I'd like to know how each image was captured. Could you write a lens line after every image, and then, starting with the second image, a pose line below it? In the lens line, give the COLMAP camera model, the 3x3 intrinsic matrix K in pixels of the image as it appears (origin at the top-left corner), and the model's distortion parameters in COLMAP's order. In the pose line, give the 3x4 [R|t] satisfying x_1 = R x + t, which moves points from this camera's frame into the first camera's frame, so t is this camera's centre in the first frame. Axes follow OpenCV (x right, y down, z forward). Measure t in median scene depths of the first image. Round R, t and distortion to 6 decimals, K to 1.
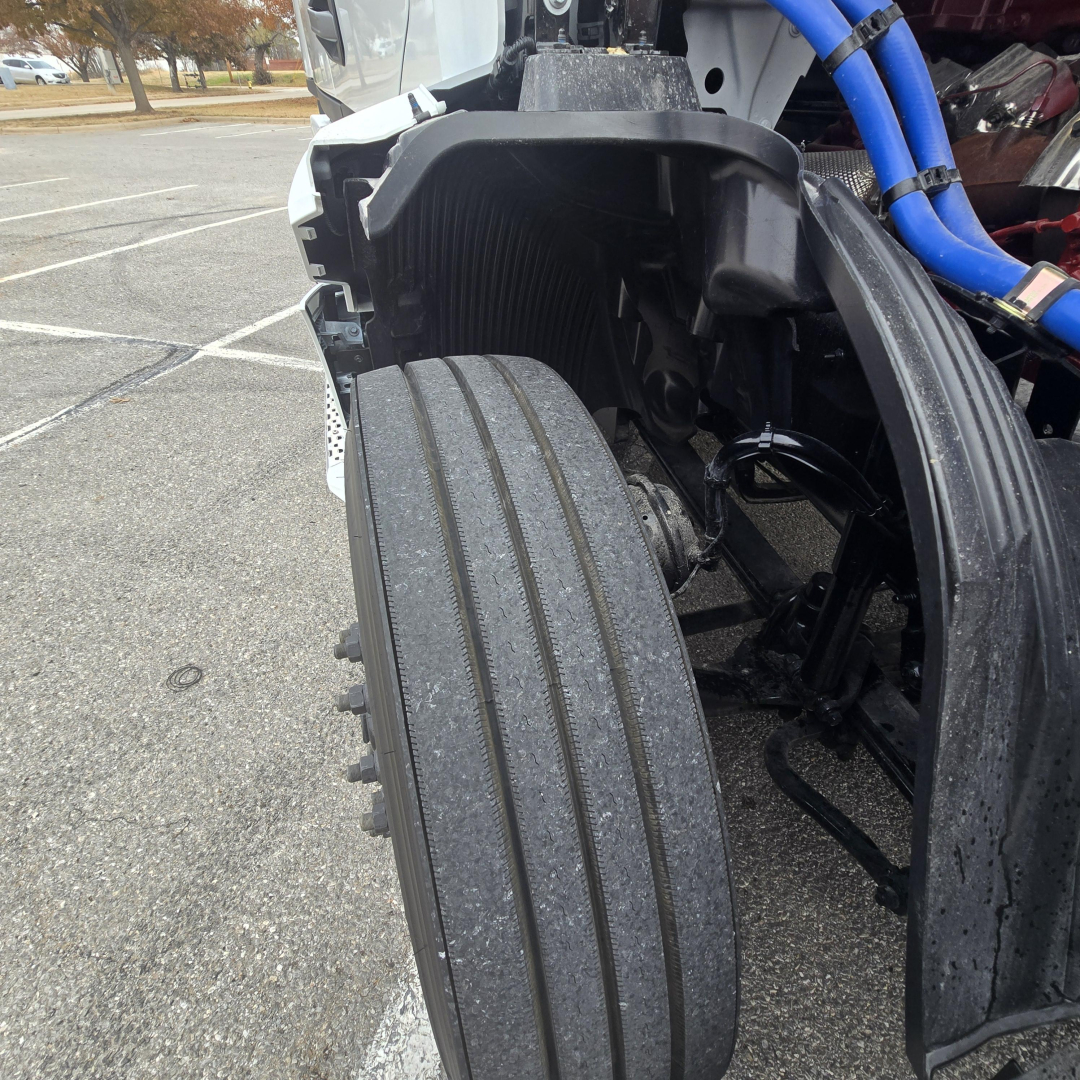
lens RADIAL K [[588.6, 0, 545.1], [0, 588.6, 533.5], [0, 0, 1]] dist [-0.002283, -0.001378]
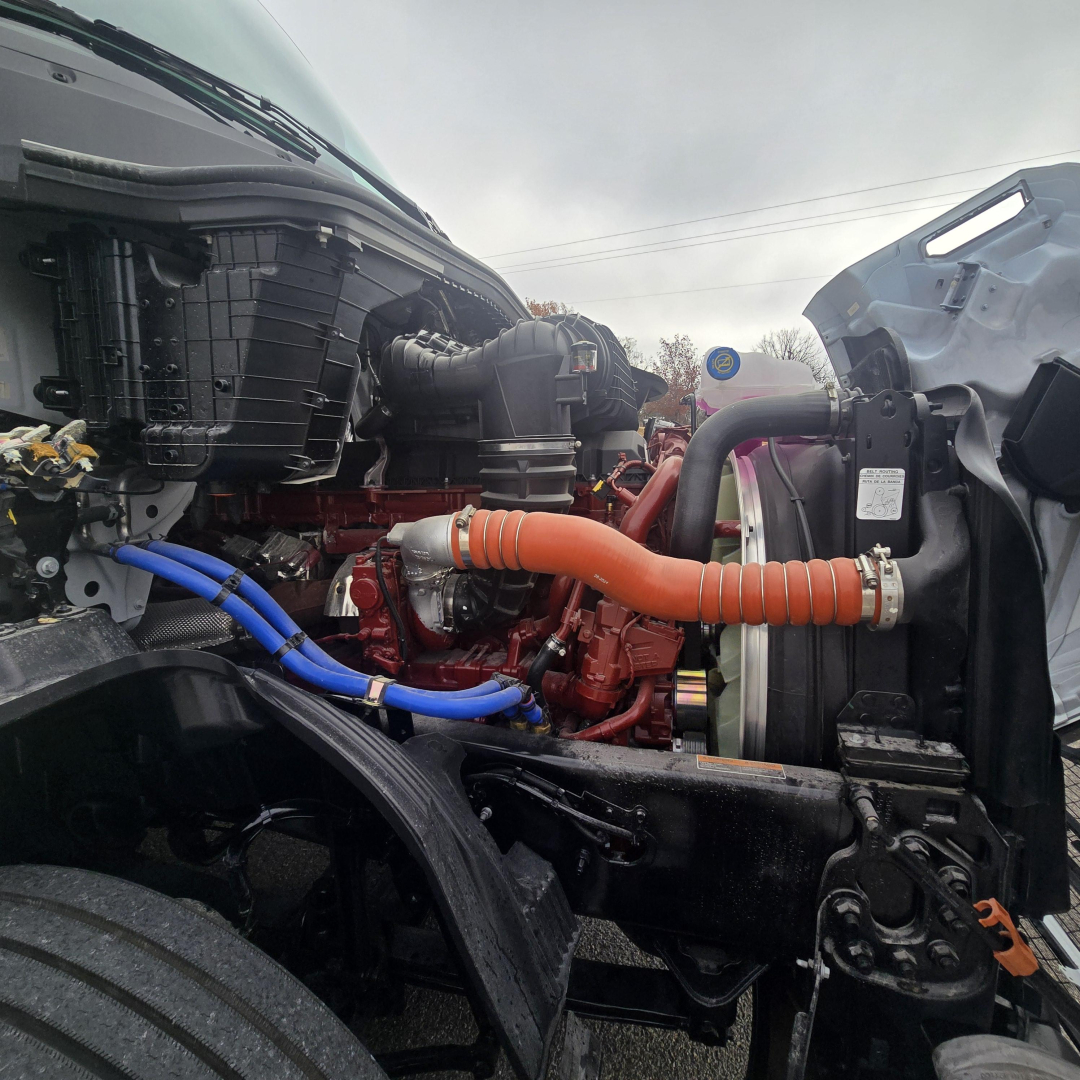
lens RADIAL K [[588.6, 0, 545.1], [0, 588.6, 533.5], [0, 0, 1]] dist [-0.002283, -0.001378]
pose [[0.482281, -0.141320, 0.864543, -0.570829], [0.530679, 0.832338, -0.159981, -0.189734], [-0.696983, 0.535950, 0.476416, -0.682544]]
